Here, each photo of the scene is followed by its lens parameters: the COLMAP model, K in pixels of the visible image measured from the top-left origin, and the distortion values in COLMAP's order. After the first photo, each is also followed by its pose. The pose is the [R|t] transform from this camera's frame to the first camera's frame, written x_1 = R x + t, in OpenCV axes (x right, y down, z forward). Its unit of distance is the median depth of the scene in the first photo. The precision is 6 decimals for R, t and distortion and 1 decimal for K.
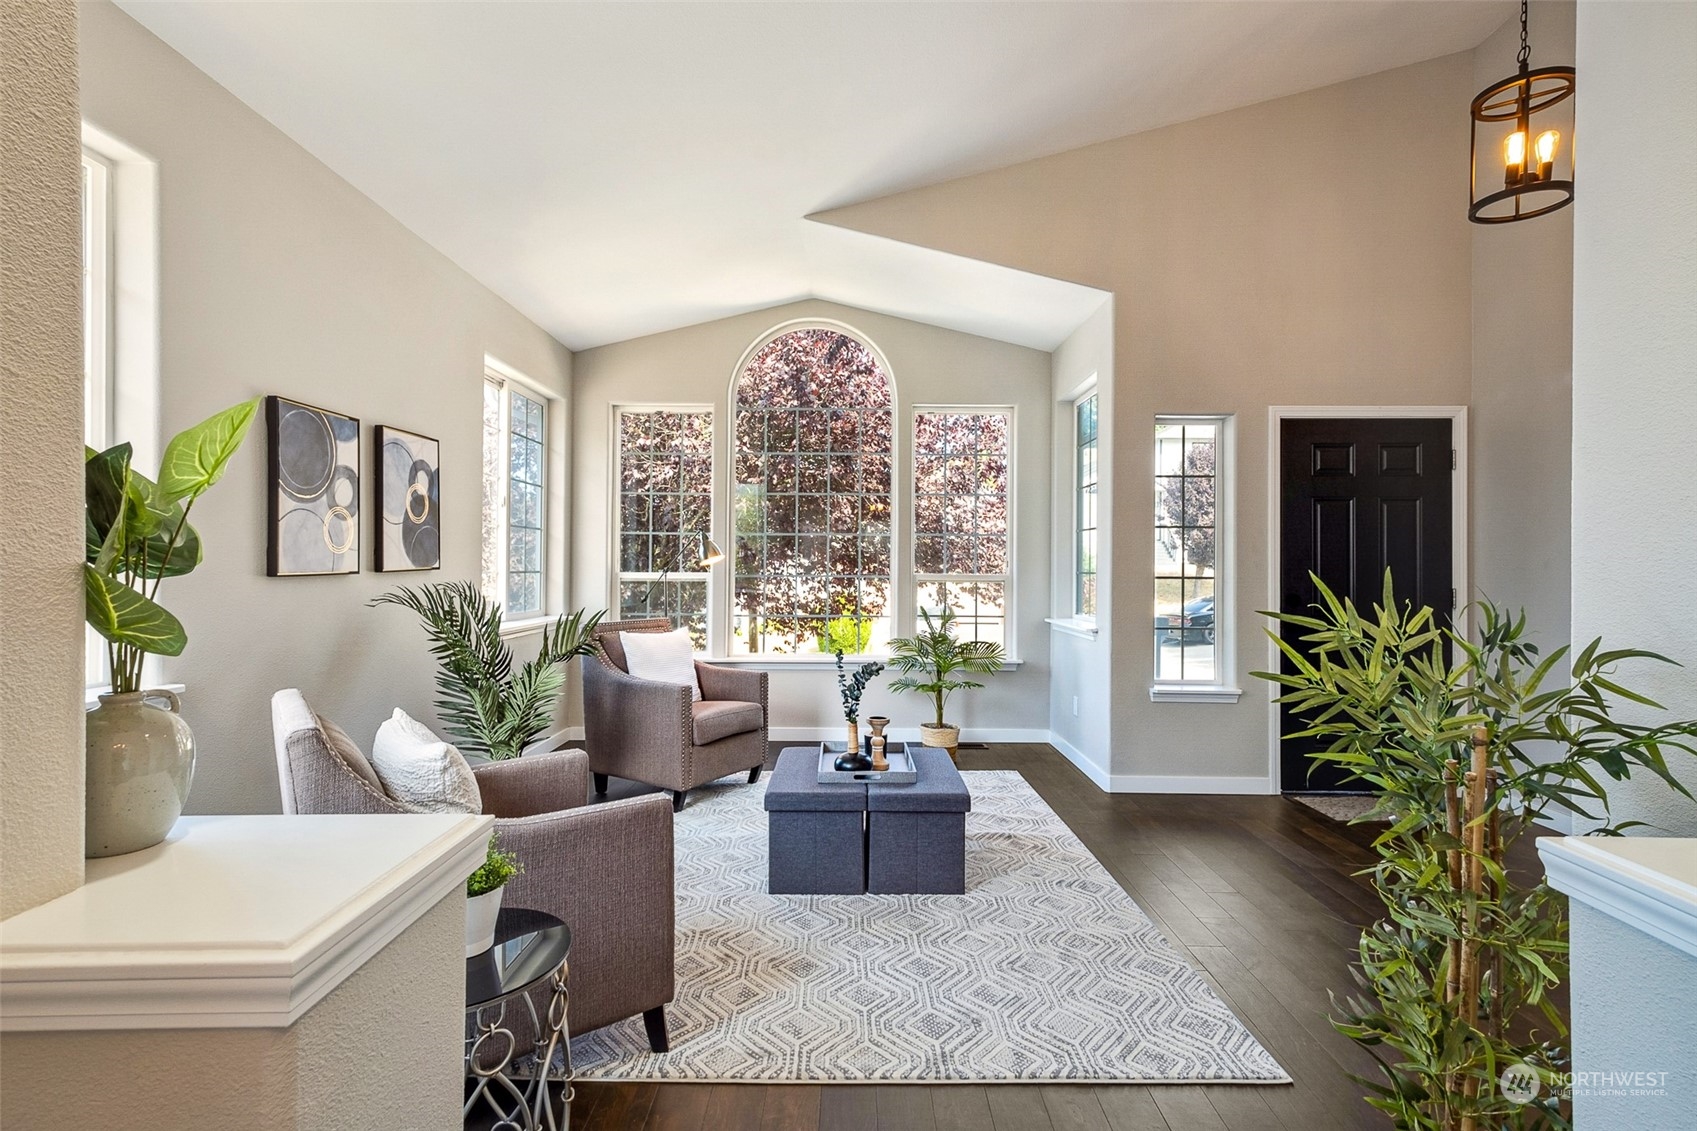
lens RADIAL K [[797.5, 0, 845.2], [0, 797.5, 561.0], [0, 0, 1]] dist [0.004697, -0.000009]
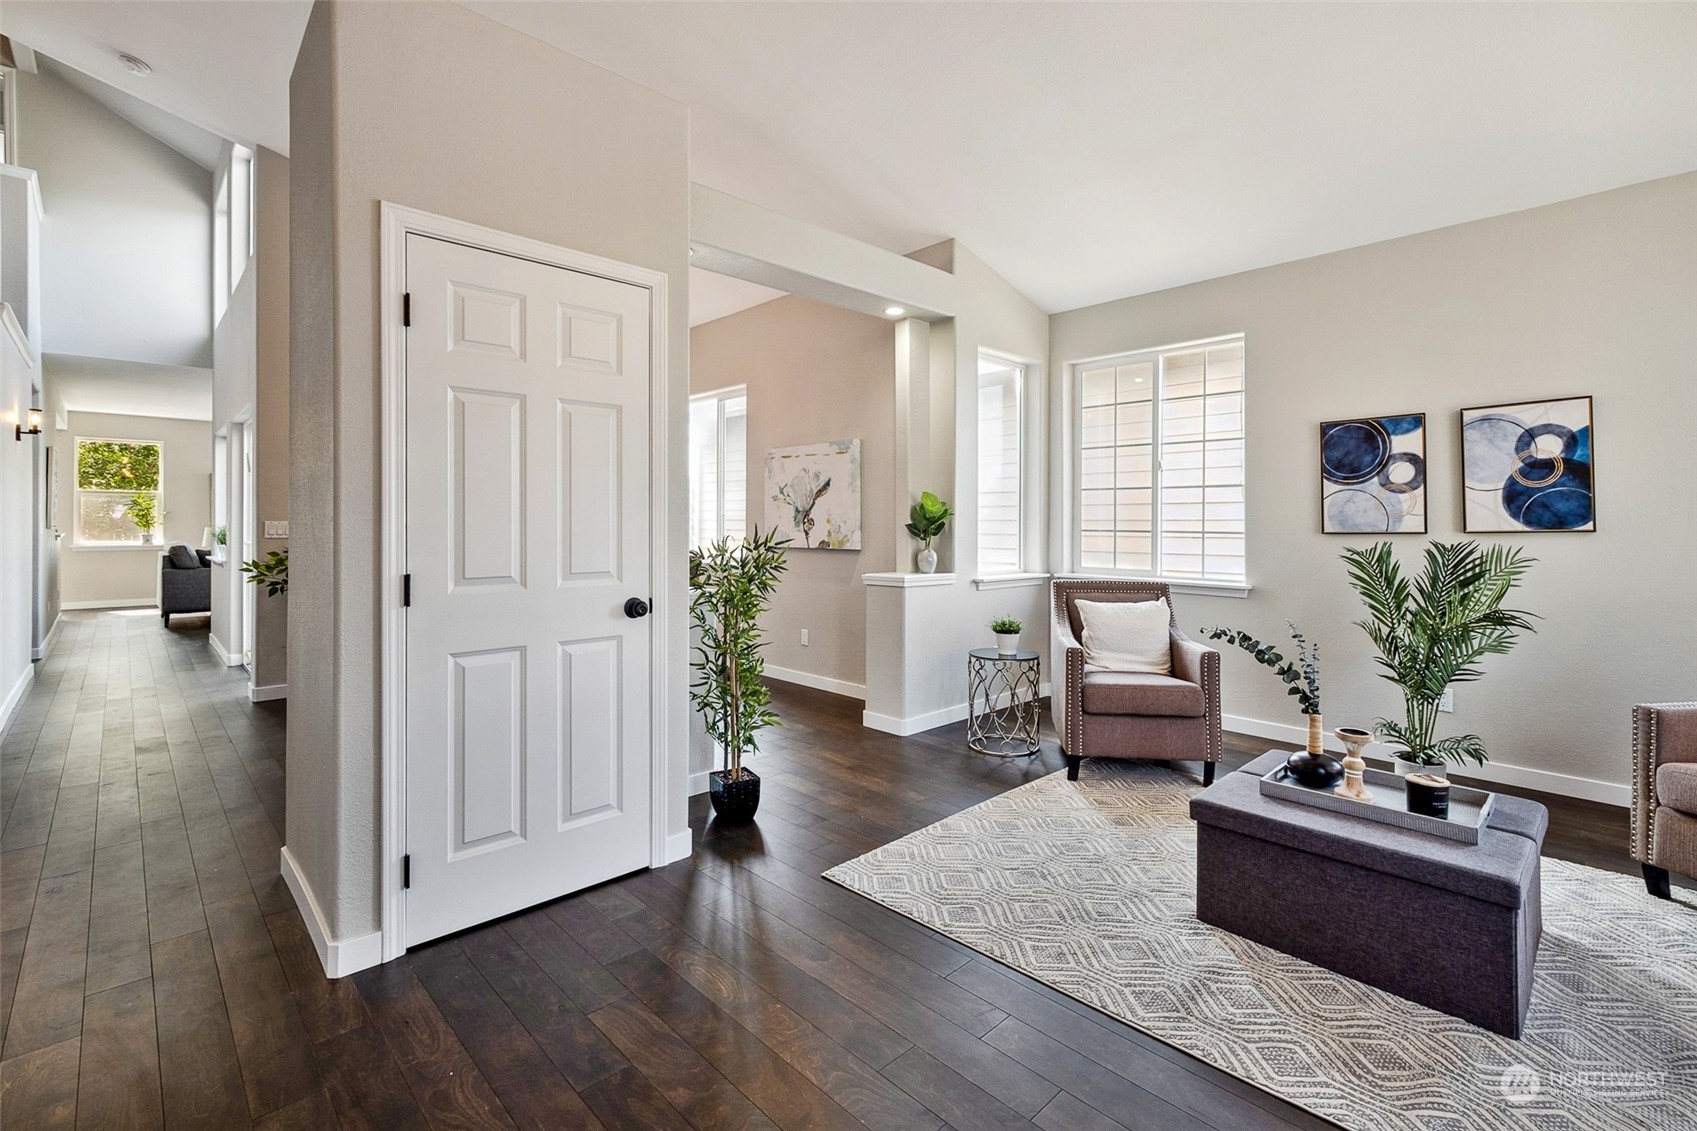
lens RADIAL K [[754.1, 0, 838.2], [0, 754.1, 523.9], [0, 0, 1]] dist [0.001042, 0.000139]
pose [[-0.724601, -0.010126, -0.689094, 0.836602], [-0.004780, 0.999942, -0.009668, 0.015305], [0.689152, -0.003711, -0.724607, 1.139893]]
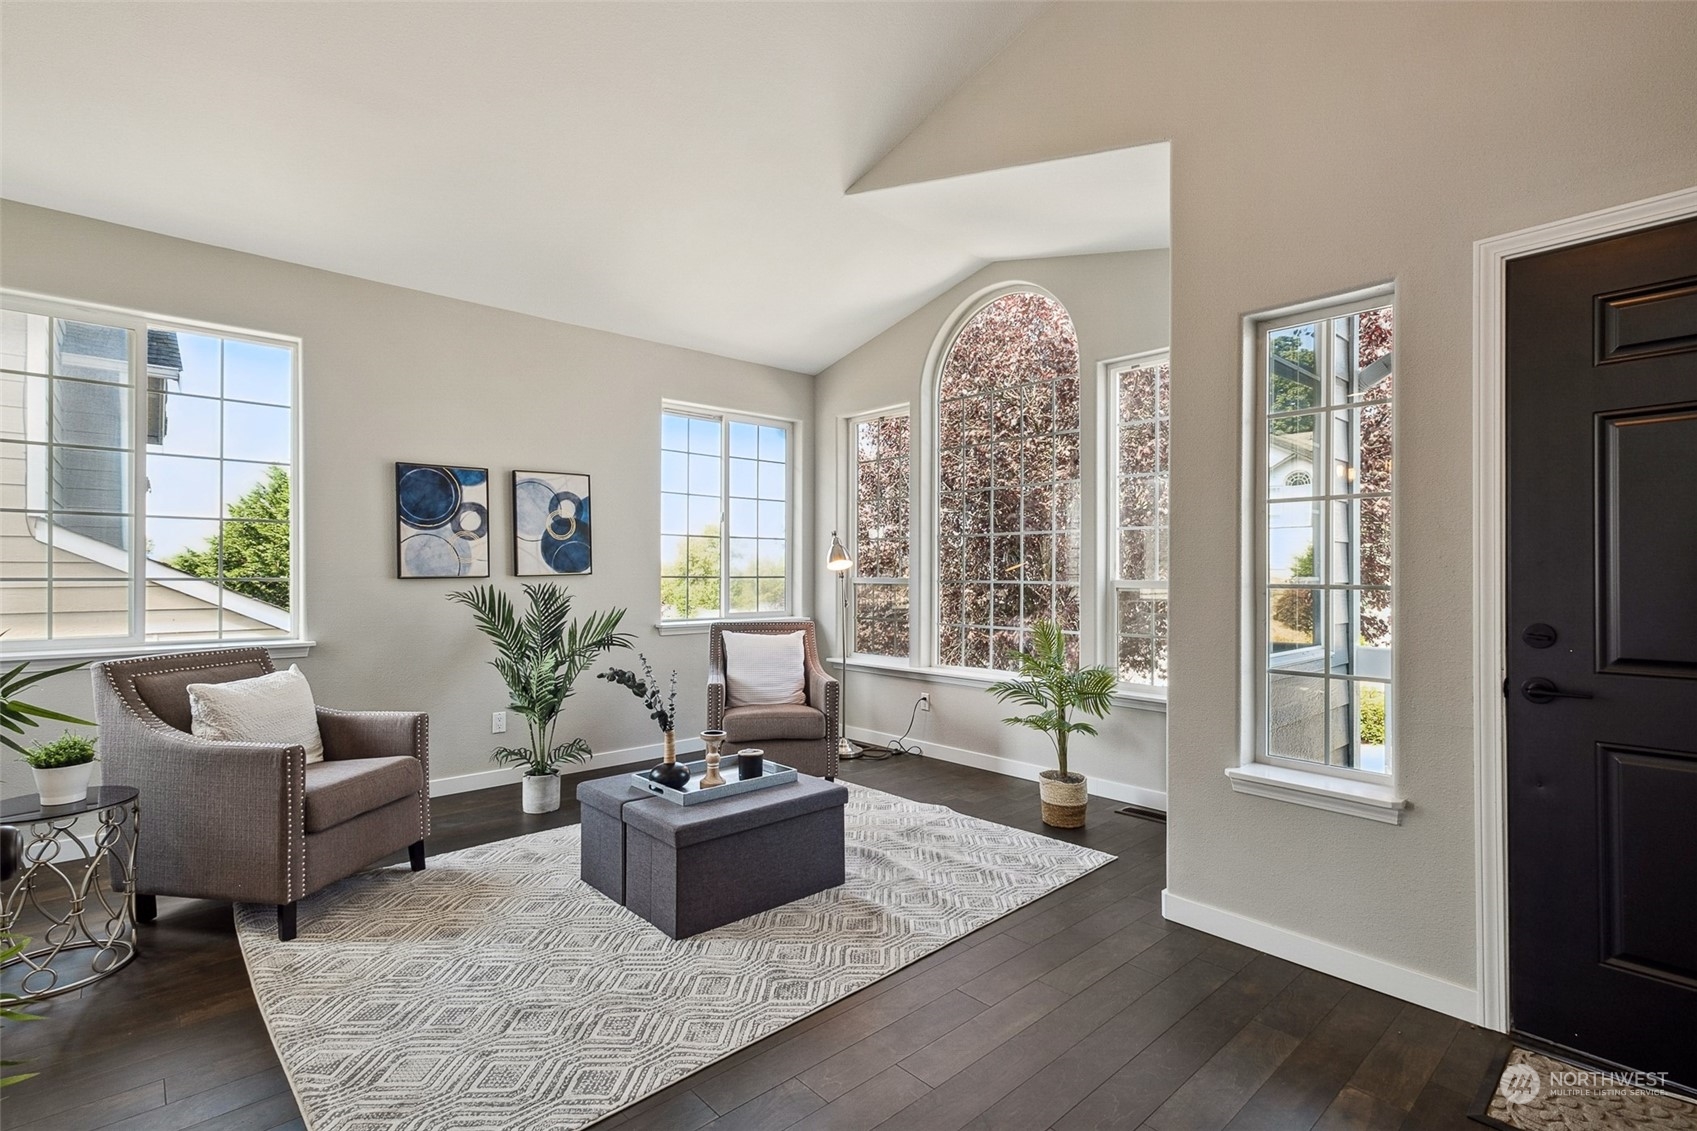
lens RADIAL K [[797.5, 0, 841.6], [0, 797.5, 570.9], [0, 0, 1]] dist [0.004697, -0.000009]
pose [[0.672563, -0.006451, -0.740012, 0.805436], [0.008065, 0.999967, -0.001388, 0.011063], [0.739996, -0.005035, 0.672592, 0.472274]]
